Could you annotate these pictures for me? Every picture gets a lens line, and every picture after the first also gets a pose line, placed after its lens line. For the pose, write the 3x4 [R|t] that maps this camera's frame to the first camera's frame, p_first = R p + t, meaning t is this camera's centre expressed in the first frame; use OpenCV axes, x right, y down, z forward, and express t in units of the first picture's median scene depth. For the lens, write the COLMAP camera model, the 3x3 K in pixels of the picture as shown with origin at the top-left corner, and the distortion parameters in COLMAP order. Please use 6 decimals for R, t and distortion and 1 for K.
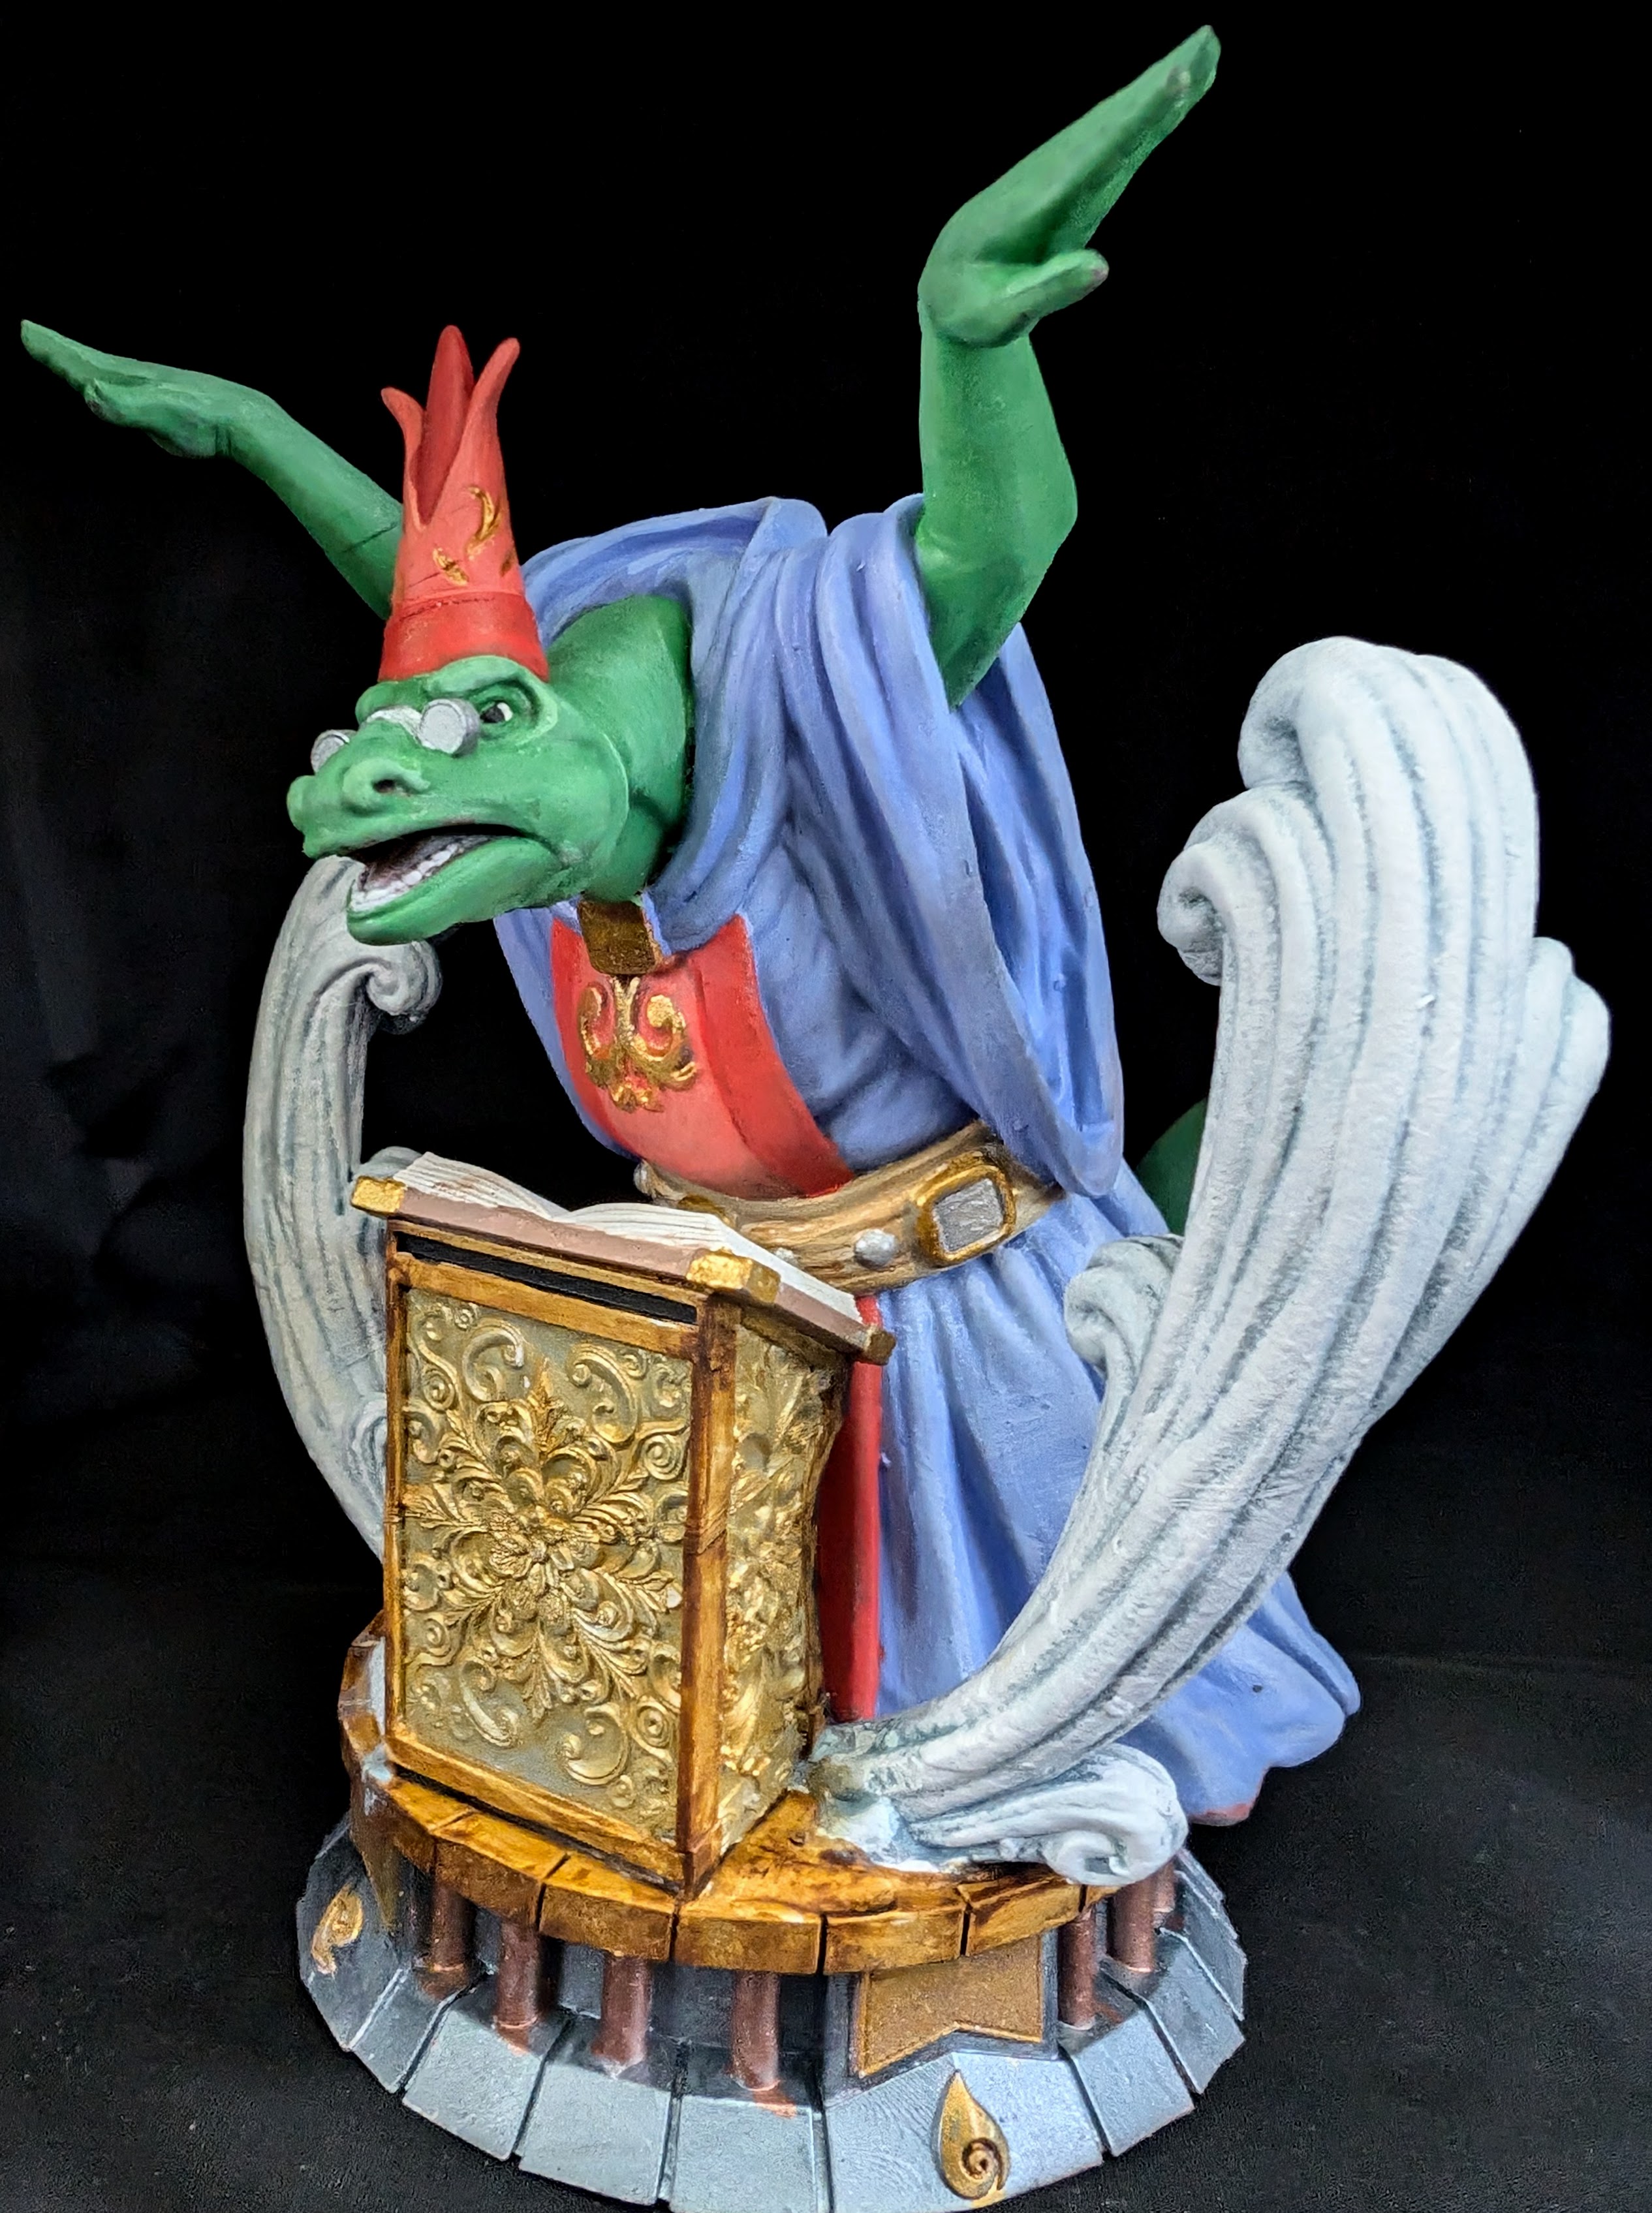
lens RADIAL K [[864.4, 0, 782.0], [0, 864.4, 1104.3], [0, 0, 1]] dist [0.002179, 0.000351]
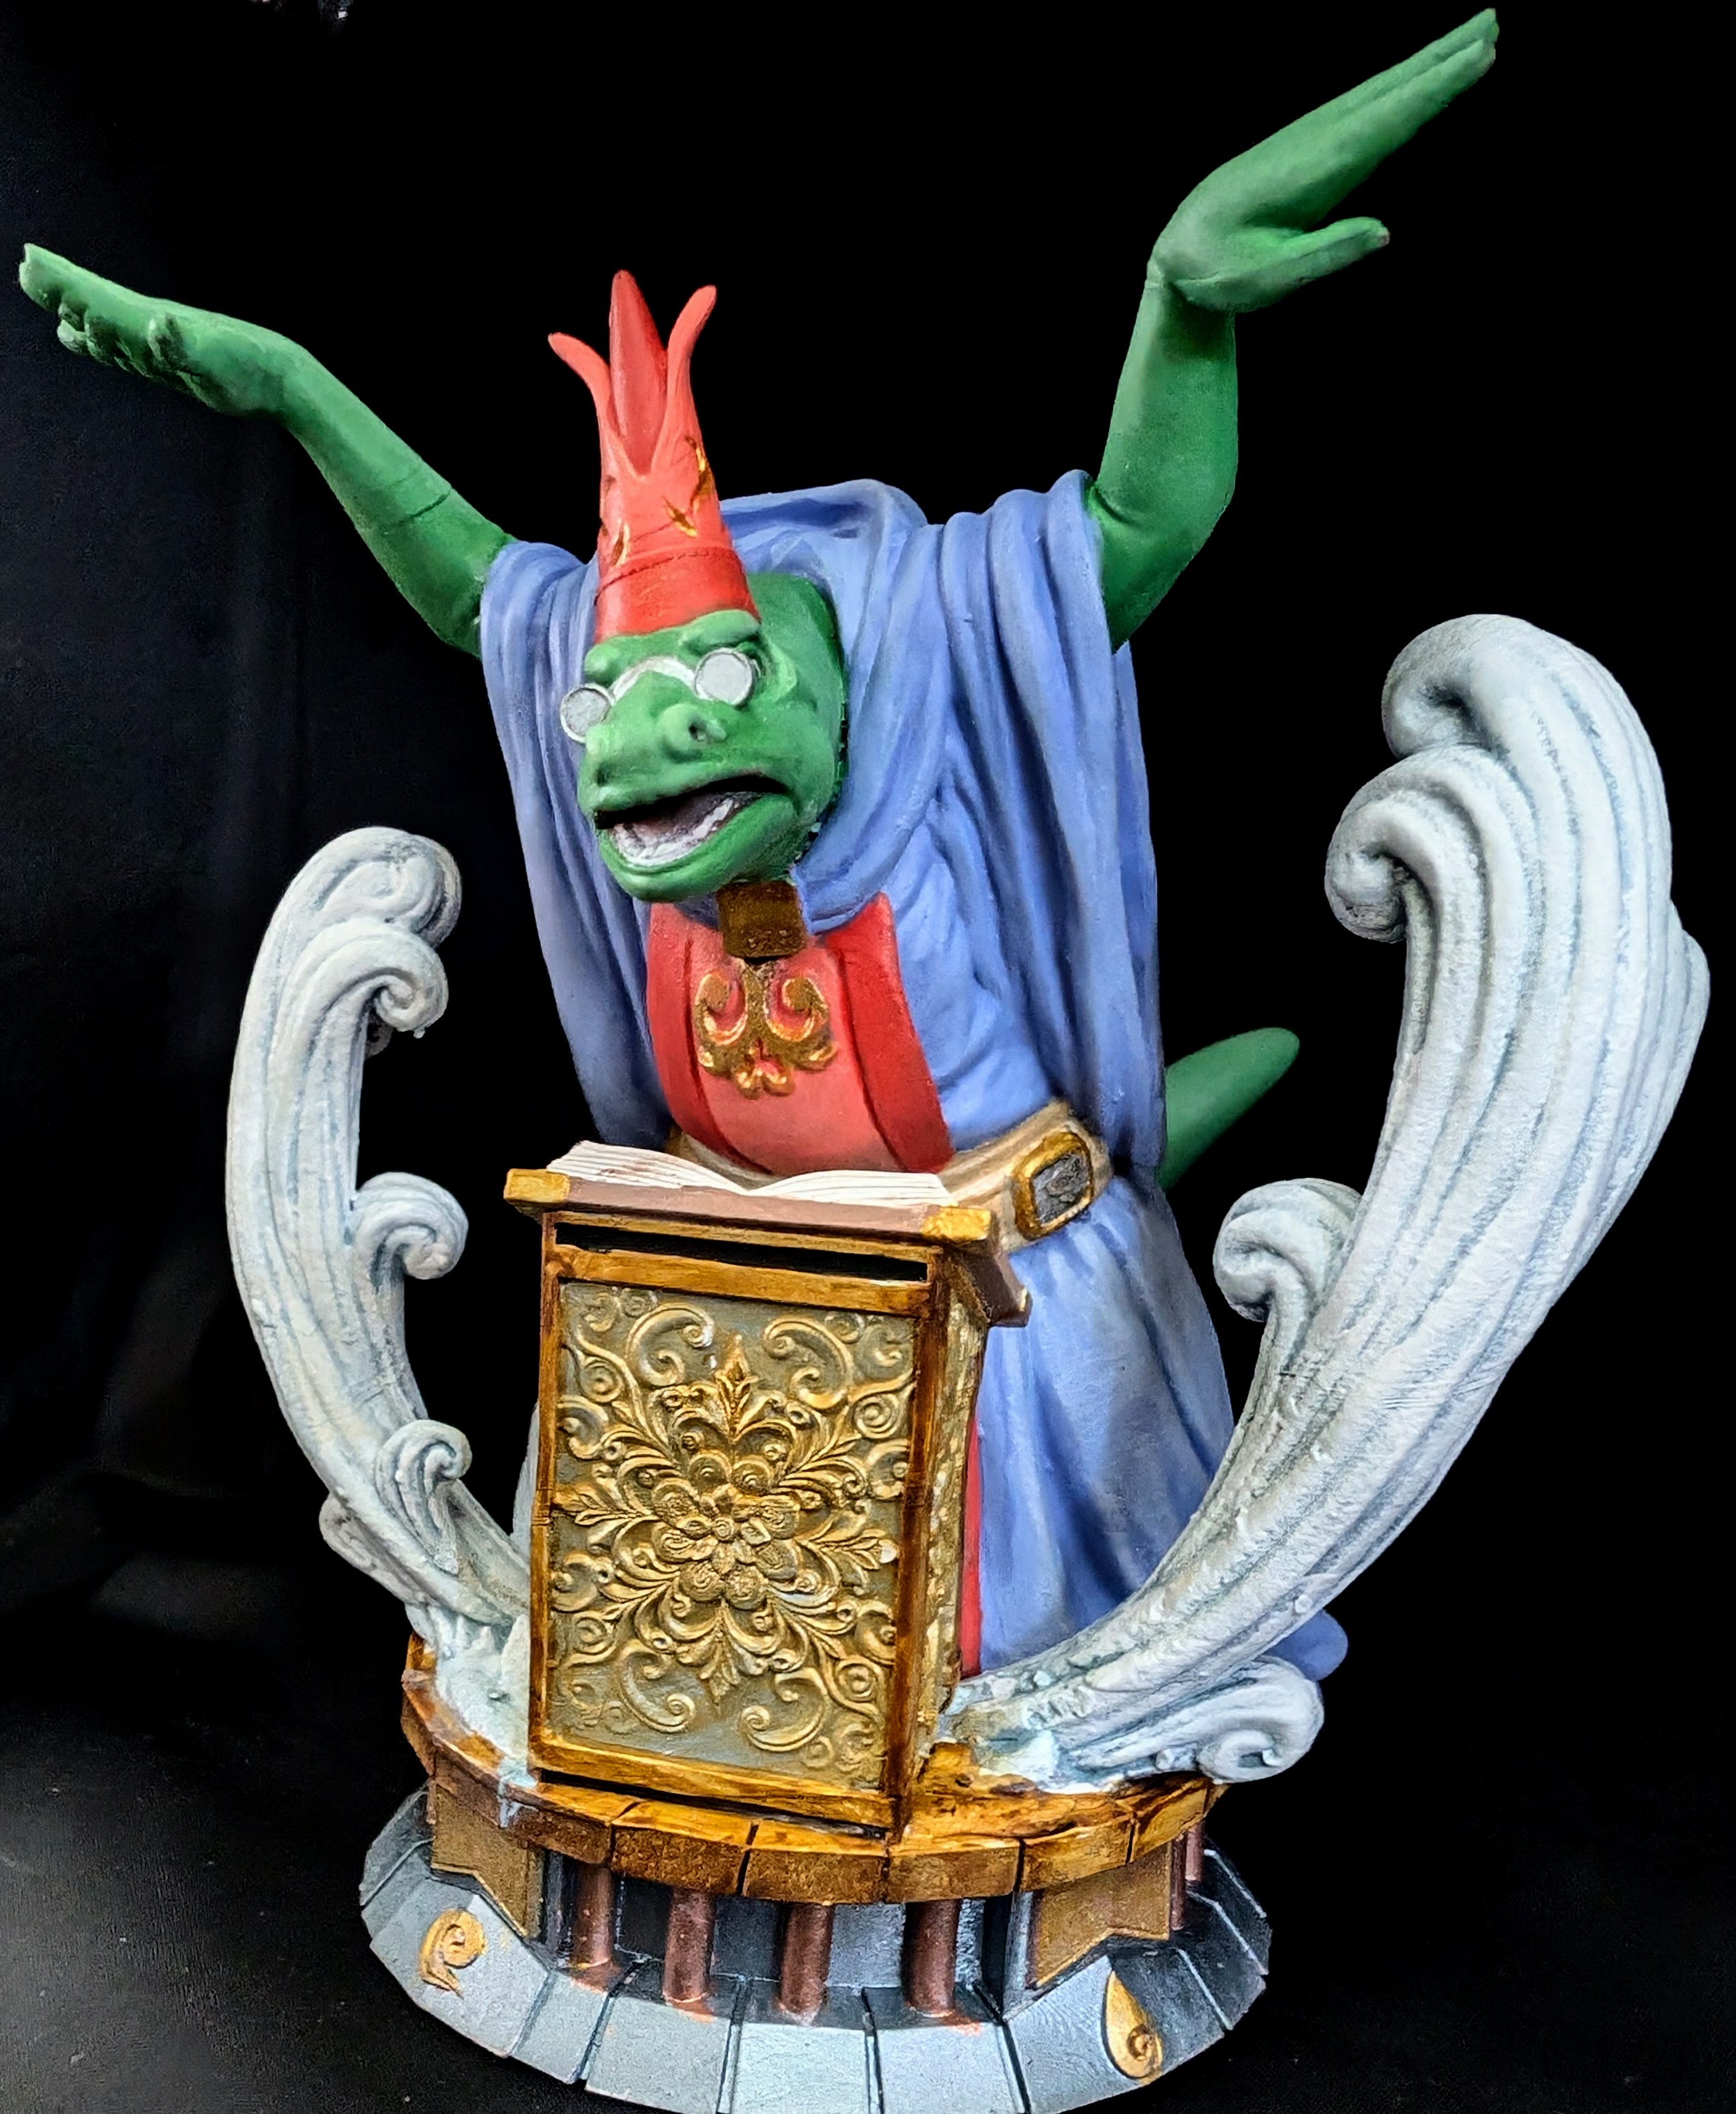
lens RADIAL K [[867.1, 0, 756.3], [0, 867.1, 1163.7], [0, 0, 1]] dist [-0.001771, 0.000346]
pose [[0.991957, -0.049534, 0.116479, -0.346923], [0.046494, 0.998507, 0.028668, 0.065183], [-0.117725, -0.023022, 0.992779, 0.004494]]
